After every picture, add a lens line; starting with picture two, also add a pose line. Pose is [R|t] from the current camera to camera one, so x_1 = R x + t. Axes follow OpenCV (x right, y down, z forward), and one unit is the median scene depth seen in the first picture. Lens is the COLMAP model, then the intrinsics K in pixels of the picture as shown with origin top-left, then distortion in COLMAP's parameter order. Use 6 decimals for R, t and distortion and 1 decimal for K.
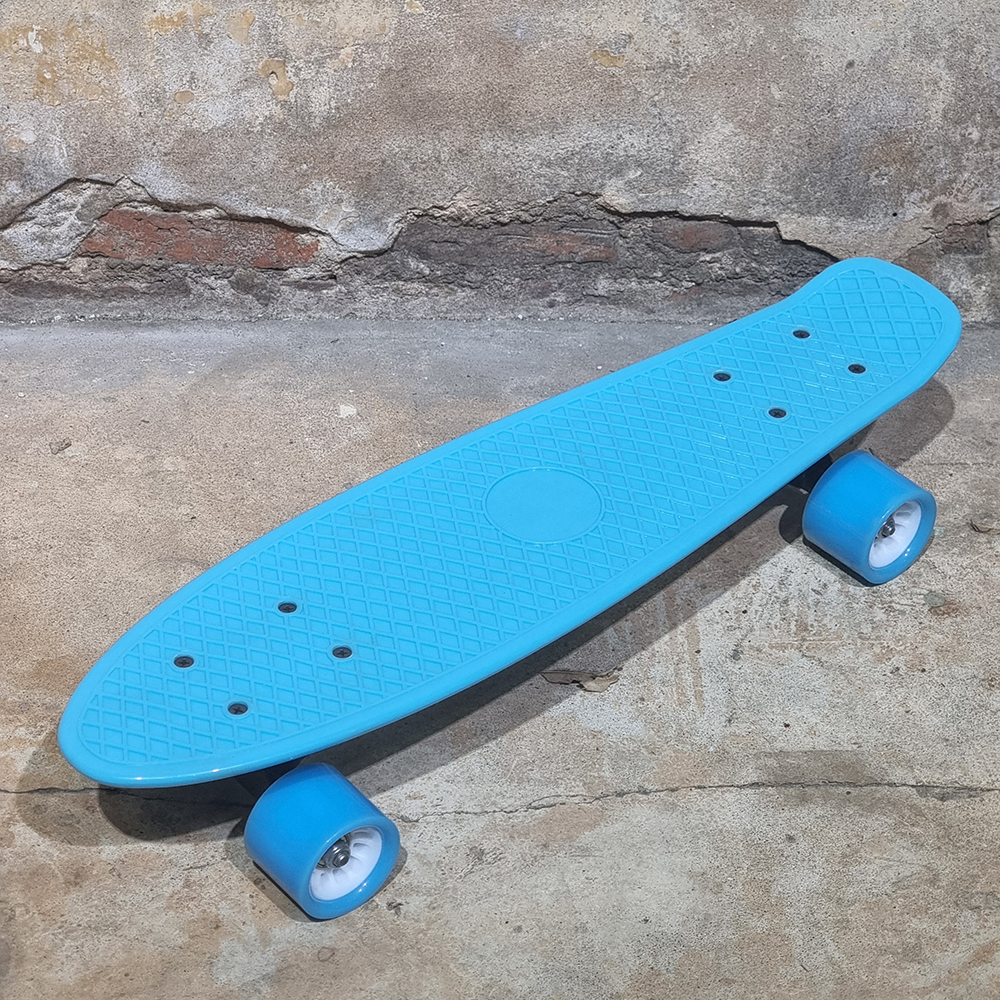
lens RADIAL K [[2684.3, 0, 480.6], [0, 2684.3, 522.1], [0, 0, 1]] dist [-0.150687, 2.150669]
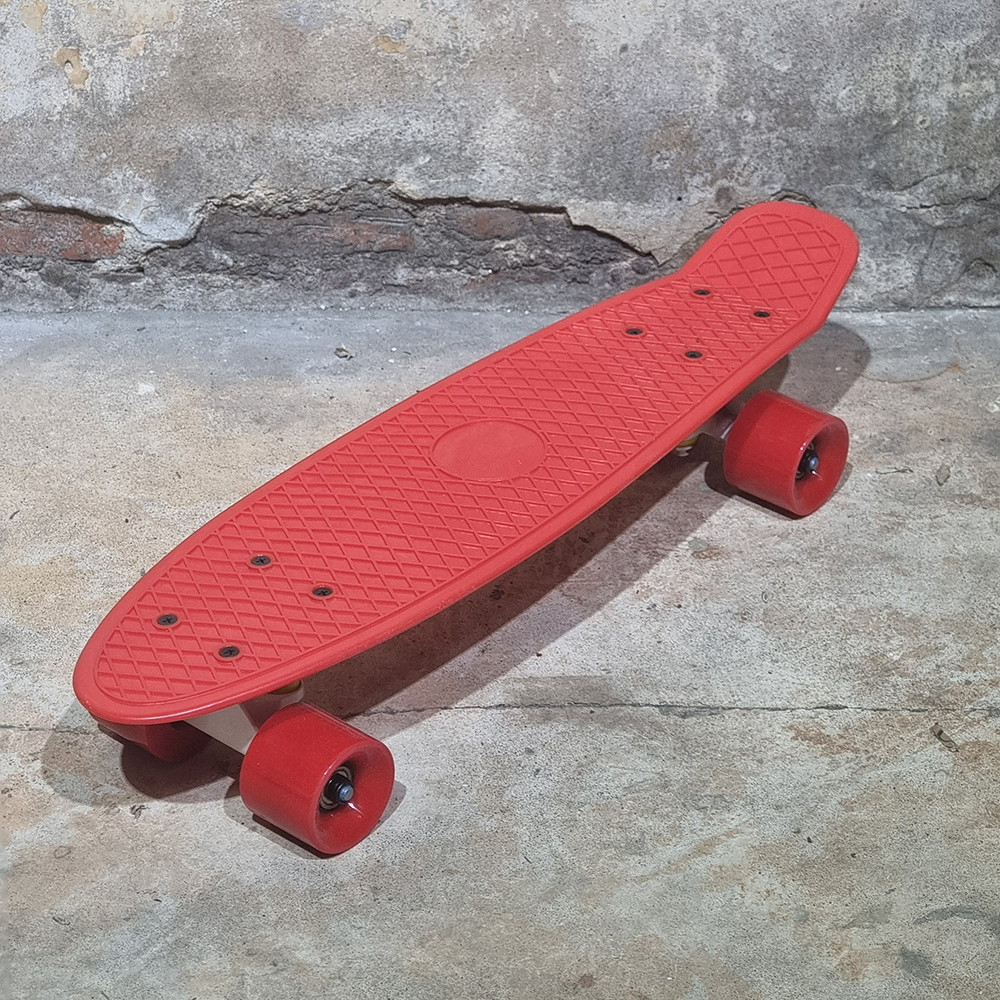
lens RADIAL K [[2726.7, 0, 475.2], [0, 2726.7, 516.6], [0, 0, 1]] dist [-0.168826, 2.715101]
pose [[0.999787, -0.011426, -0.017161, 0.096580], [0.009969, 0.996525, -0.082693, 0.097479], [0.018046, 0.082505, 0.996427, -0.038721]]
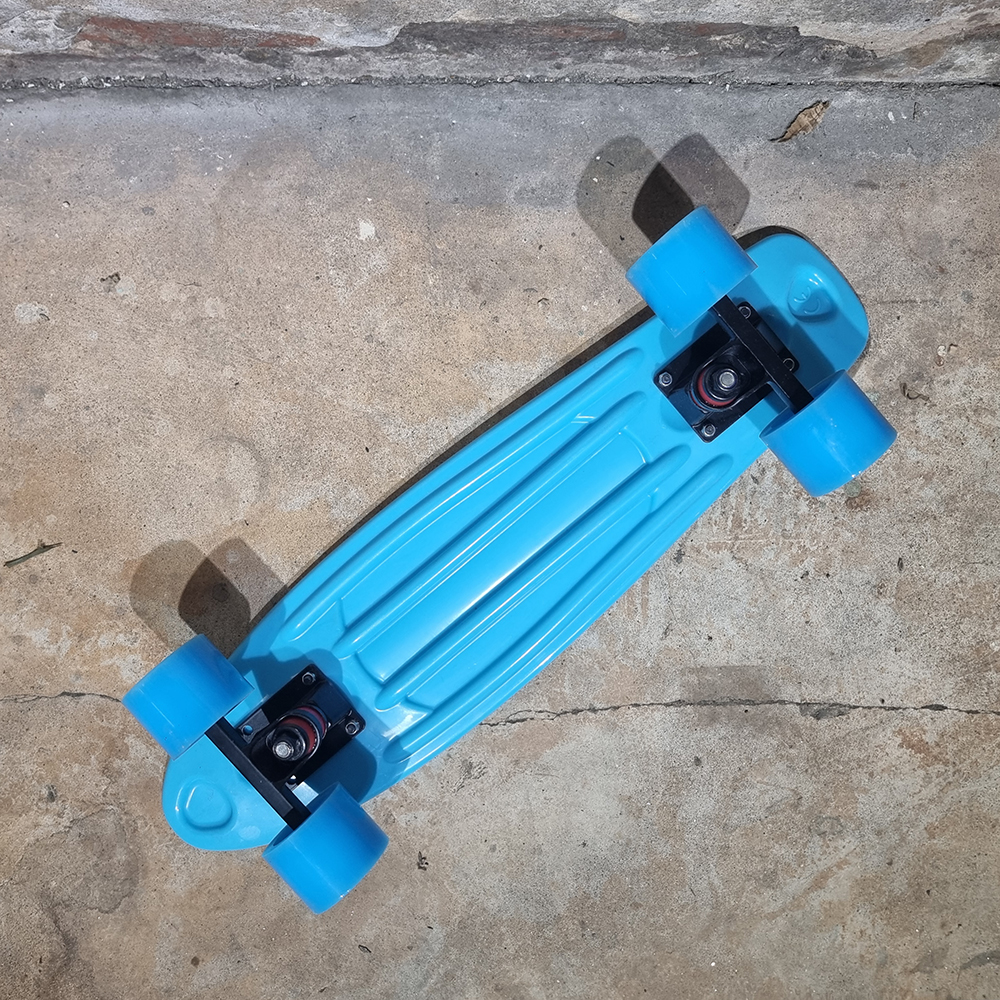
lens RADIAL K [[955.5, 0, 517.0], [0, 955.5, 502.7], [0, 0, 1]] dist [0.056794, -0.040192]
pose [[0.999216, 0.032991, -0.021883, 0.025814], [-0.002248, 0.599161, 0.800625, -0.297412], [0.039525, -0.799948, 0.598766, 0.685745]]
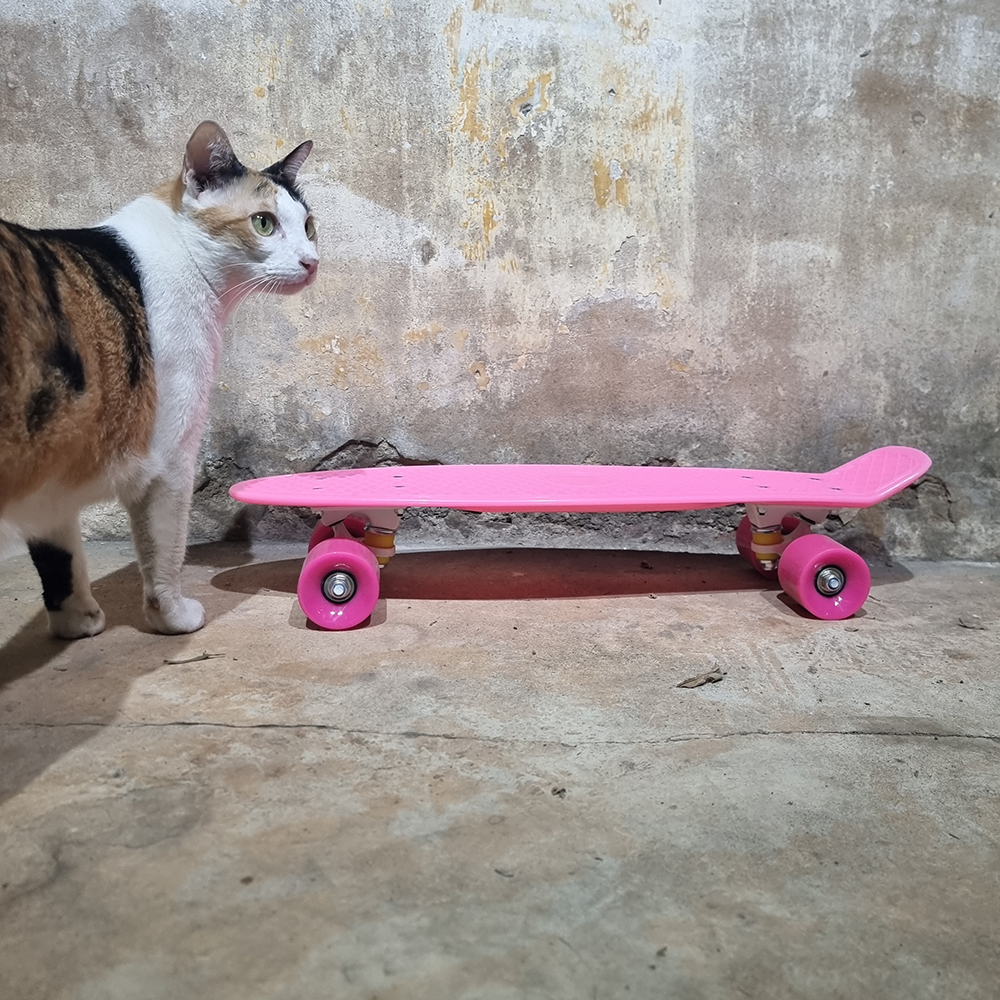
lens RADIAL K [[1052.6, 0, 542.7], [0, 1052.6, 451.9], [0, 0, 1]] dist [0.102869, -0.162166]
pose [[0.999878, 0.003732, -0.015161, -0.026829], [-0.010638, 0.873593, -0.486540, 0.192626], [0.011429, 0.486642, 0.873527, 0.450438]]
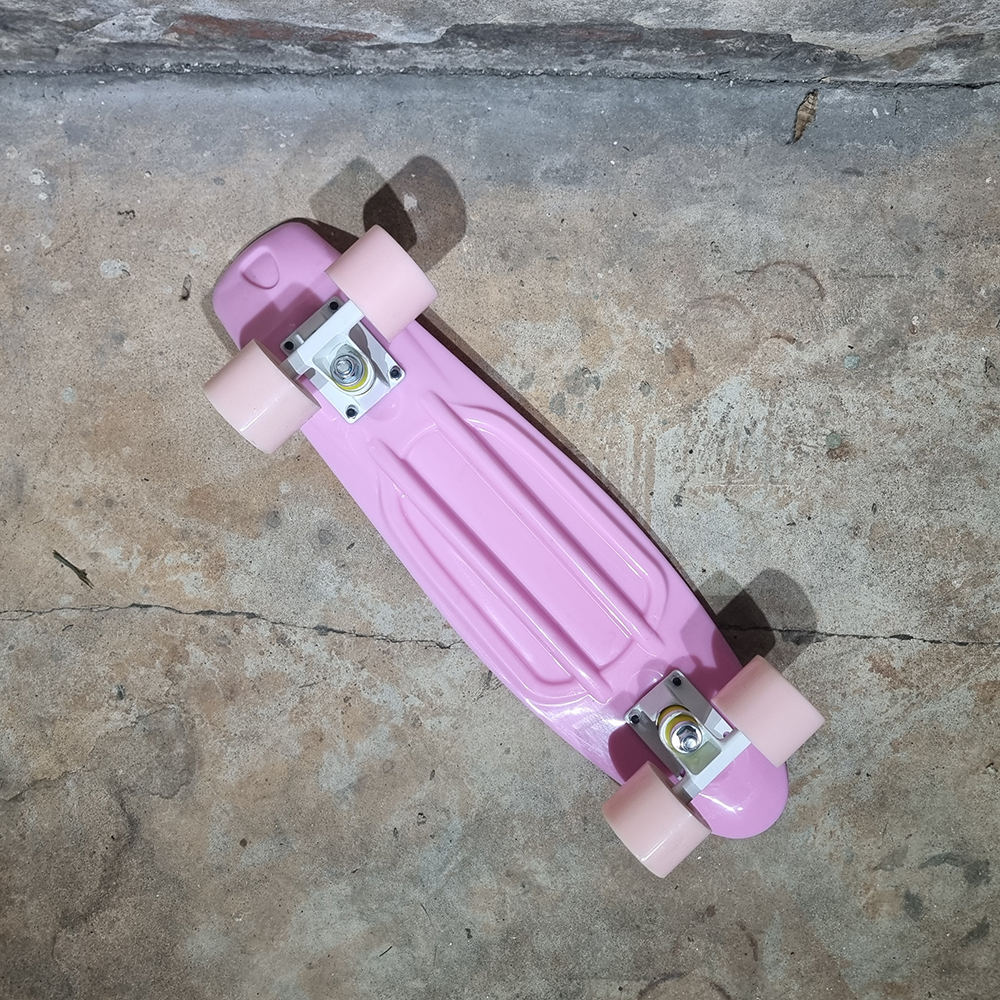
lens RADIAL K [[1009.5, 0, 517.1], [0, 1009.5, 499.9], [0, 0, 1]] dist [0.060938, -0.050751]
pose [[0.997873, 0.057672, -0.030388, 0.024008], [-0.010274, 0.599461, 0.800338, -0.345819], [0.064373, -0.798323, 0.598779, 0.616417]]
